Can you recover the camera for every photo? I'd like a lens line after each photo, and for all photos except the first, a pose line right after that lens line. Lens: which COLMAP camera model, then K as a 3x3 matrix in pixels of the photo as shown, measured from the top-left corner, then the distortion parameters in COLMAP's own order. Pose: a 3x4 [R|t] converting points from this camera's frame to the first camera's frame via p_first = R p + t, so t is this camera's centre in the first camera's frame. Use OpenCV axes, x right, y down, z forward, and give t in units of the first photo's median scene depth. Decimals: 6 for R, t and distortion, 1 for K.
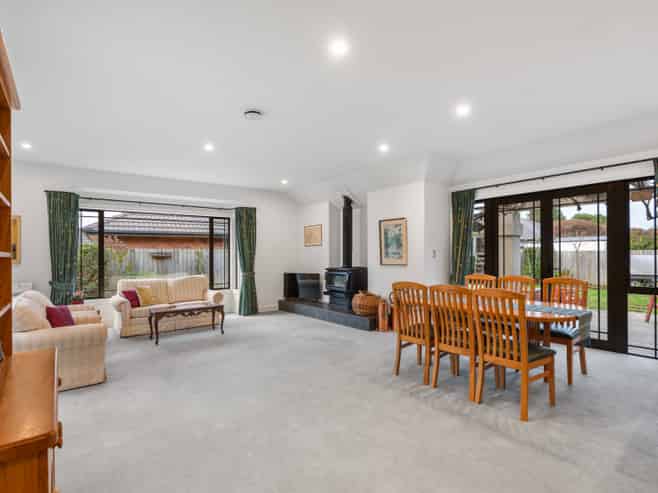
lens RADIAL K [[340.0, 0, 326.5], [0, 340.0, 249.2], [0, 0, 1]] dist [0.001230, 0.000672]
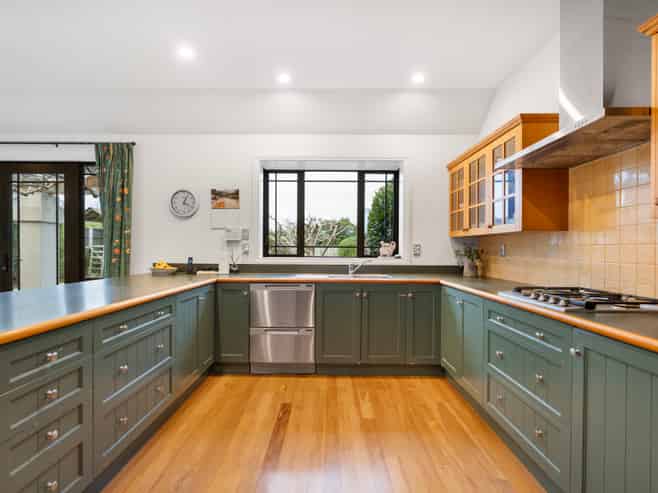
lens RADIAL K [[340.0, 0, 326.5], [0, 340.0, 249.2], [0, 0, 1]] dist [0.001230, 0.000672]
pose [[0.624111, 0.010868, 0.781260, 0.501496], [-0.024868, 0.999673, 0.005959, 0.003467], [-0.780939, -0.023147, 0.624178, -0.067610]]
